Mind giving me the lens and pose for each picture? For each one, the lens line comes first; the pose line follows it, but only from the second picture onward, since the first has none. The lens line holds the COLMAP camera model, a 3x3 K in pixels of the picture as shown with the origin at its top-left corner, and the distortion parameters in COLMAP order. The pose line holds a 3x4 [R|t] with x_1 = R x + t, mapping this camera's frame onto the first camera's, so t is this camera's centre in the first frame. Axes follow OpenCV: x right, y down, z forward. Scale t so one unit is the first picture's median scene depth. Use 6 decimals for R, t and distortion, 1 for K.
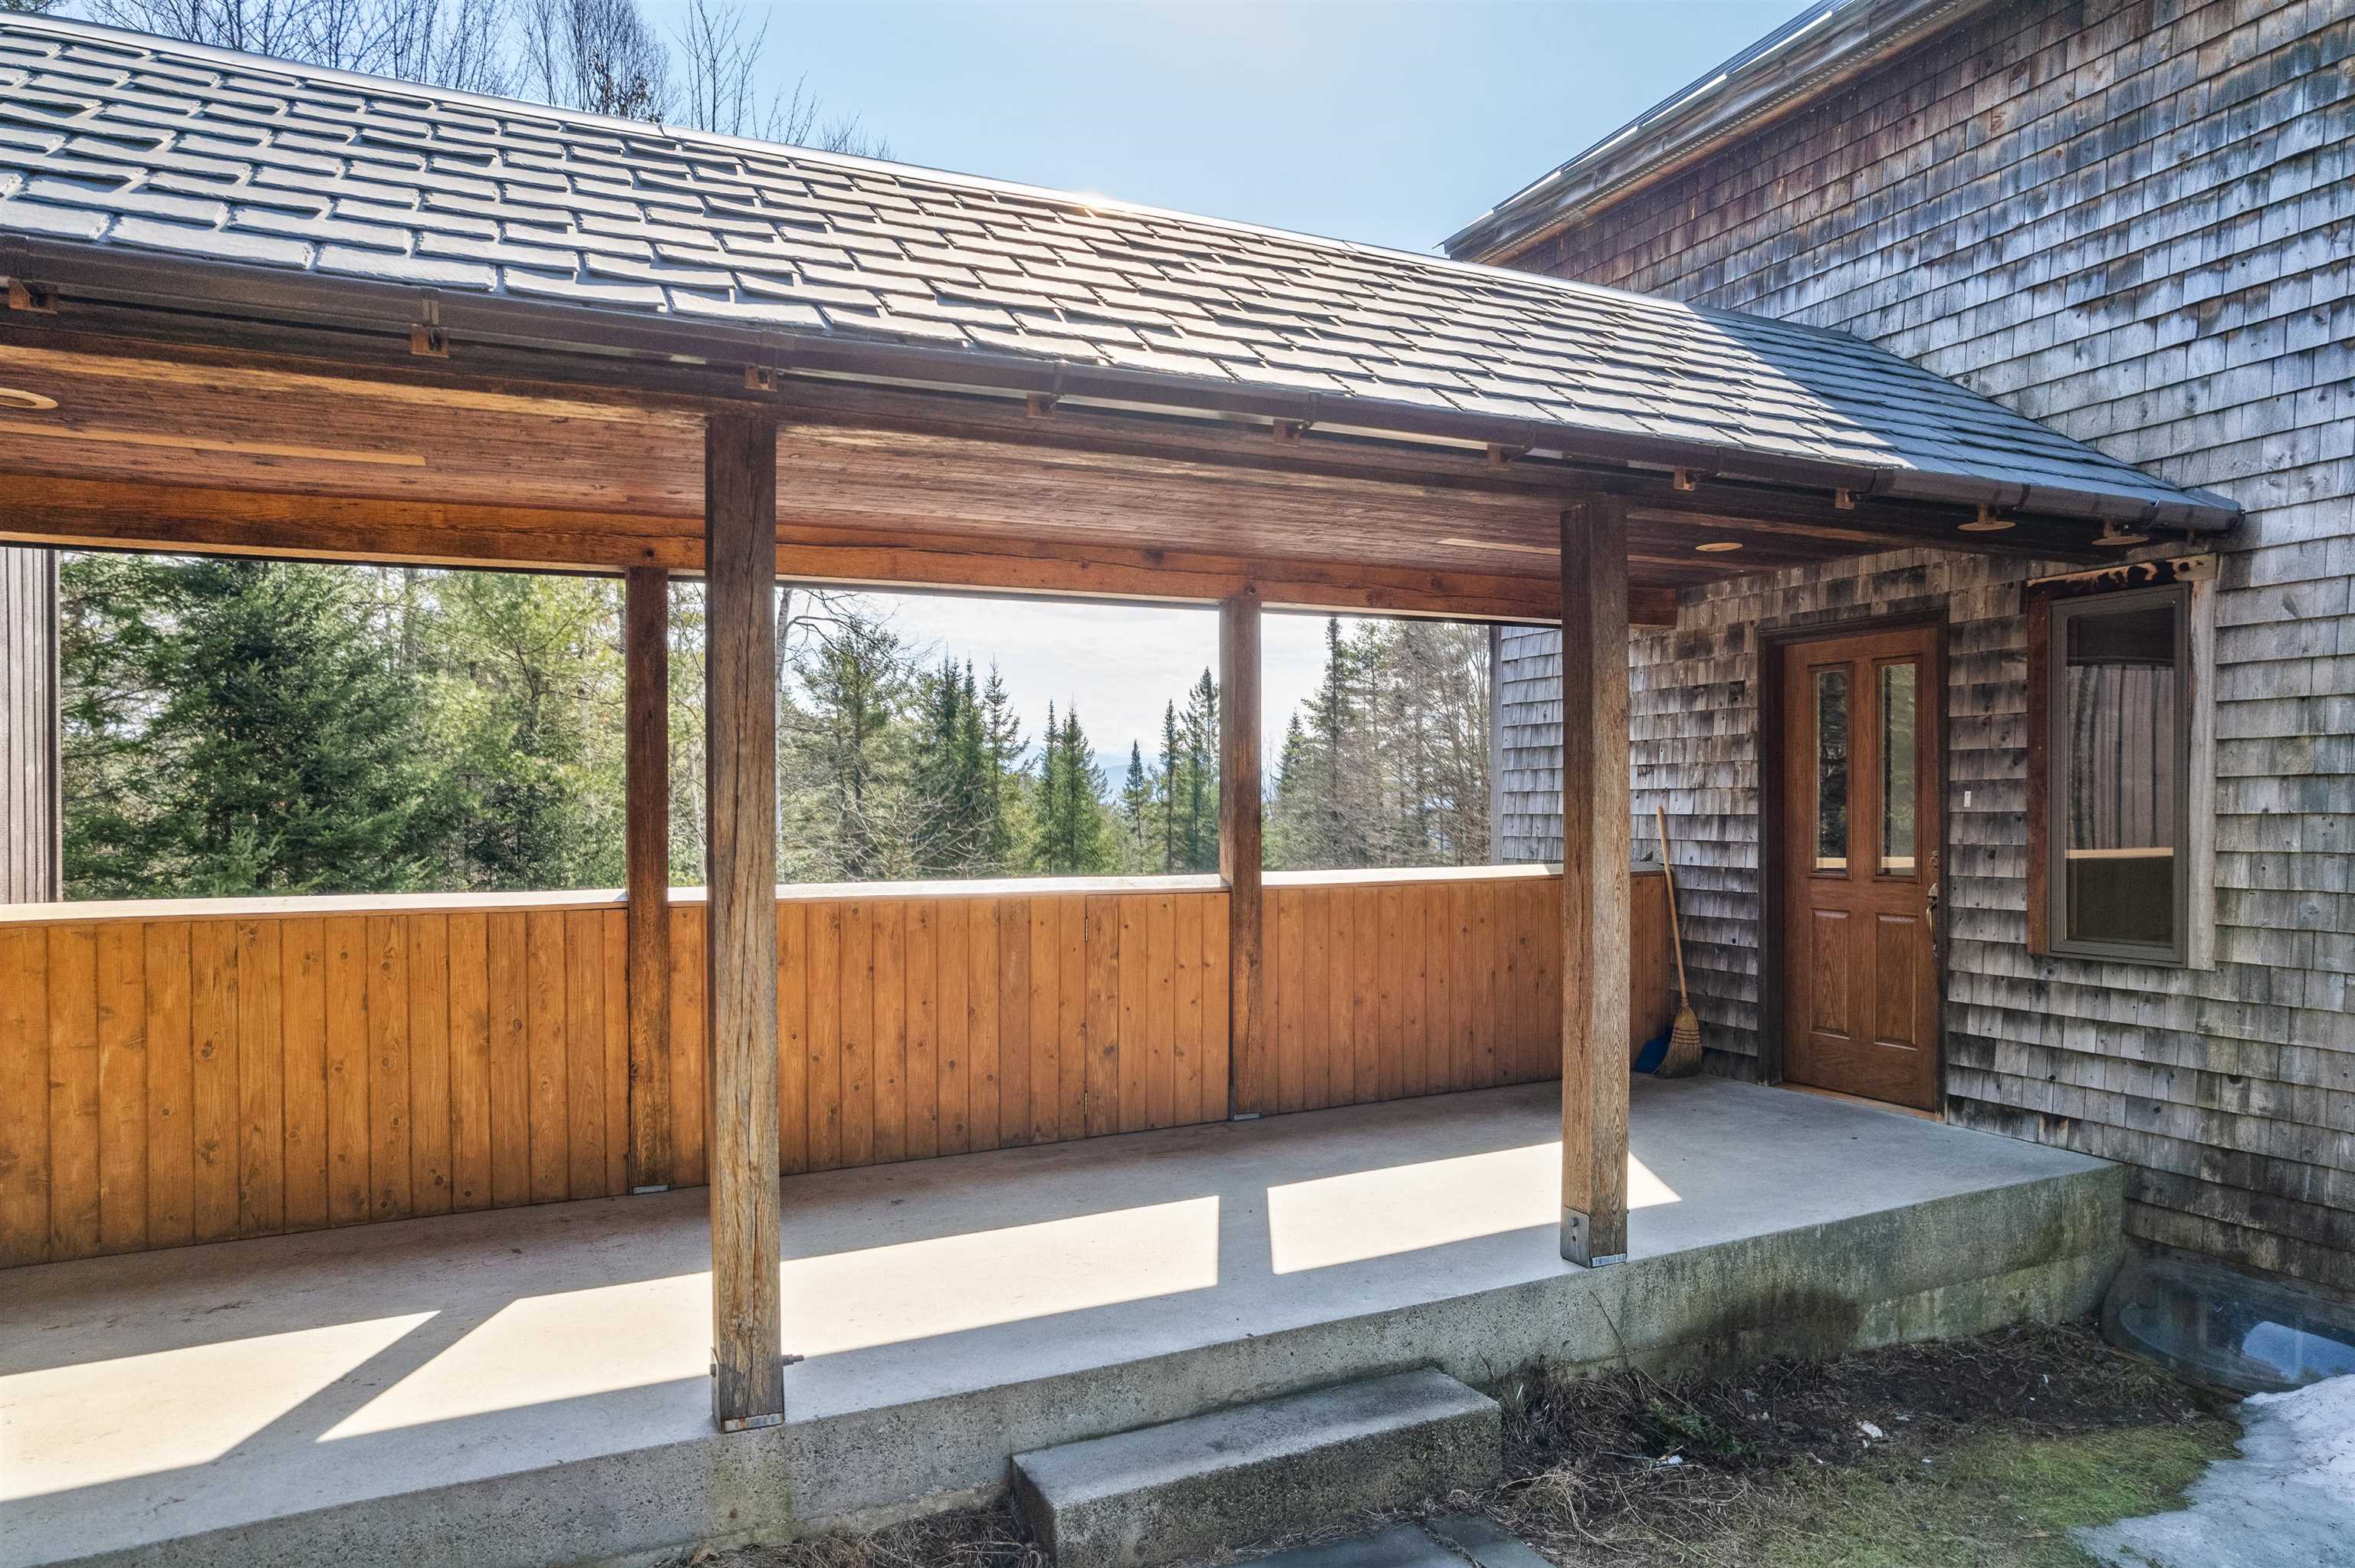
lens RADIAL K [[1532.9, 0, 1186.2], [0, 1532.9, 821.9], [0, 0, 1]] dist [-0.057236, 0.052470]
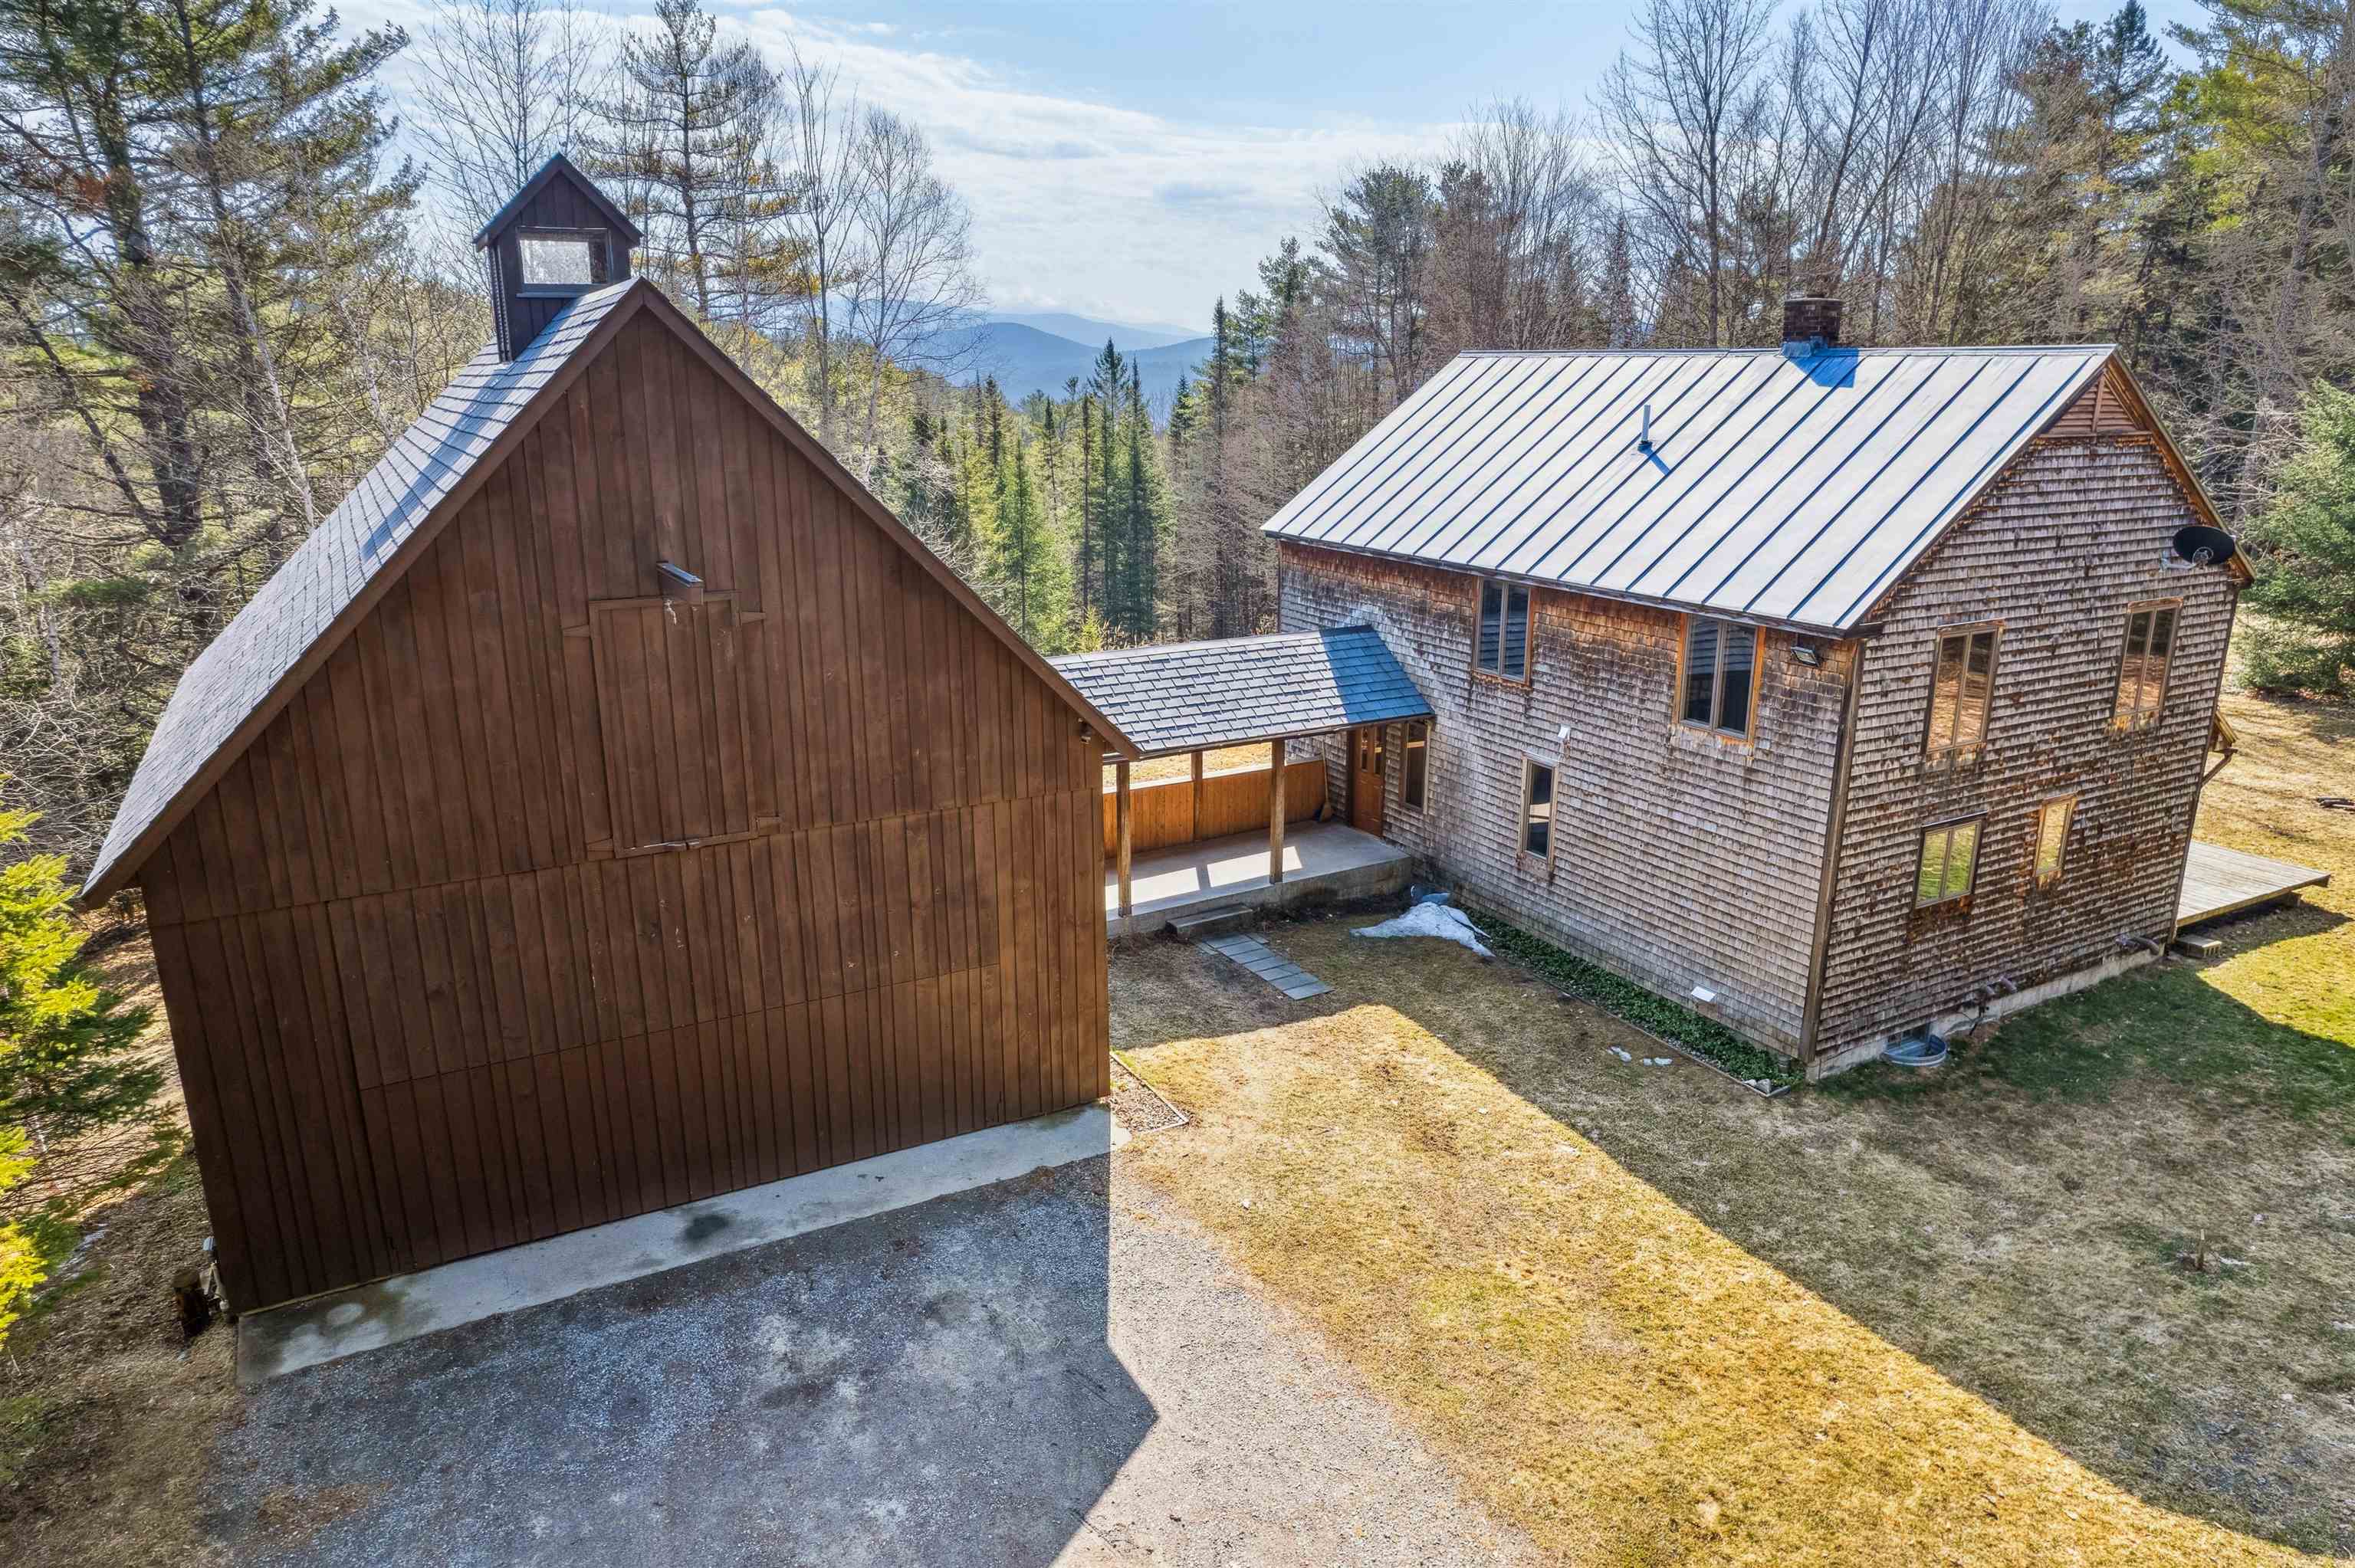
lens RADIAL K [[1532.9, 0, 1186.2], [0, 1532.9, 821.9], [0, 0, 1]] dist [-0.057236, 0.052470]
pose [[0.996943, -0.015517, 0.076581, -0.329000], [-0.006757, 0.959290, 0.282343, -1.076282], [-0.077845, -0.281997, 0.956252, -3.031207]]
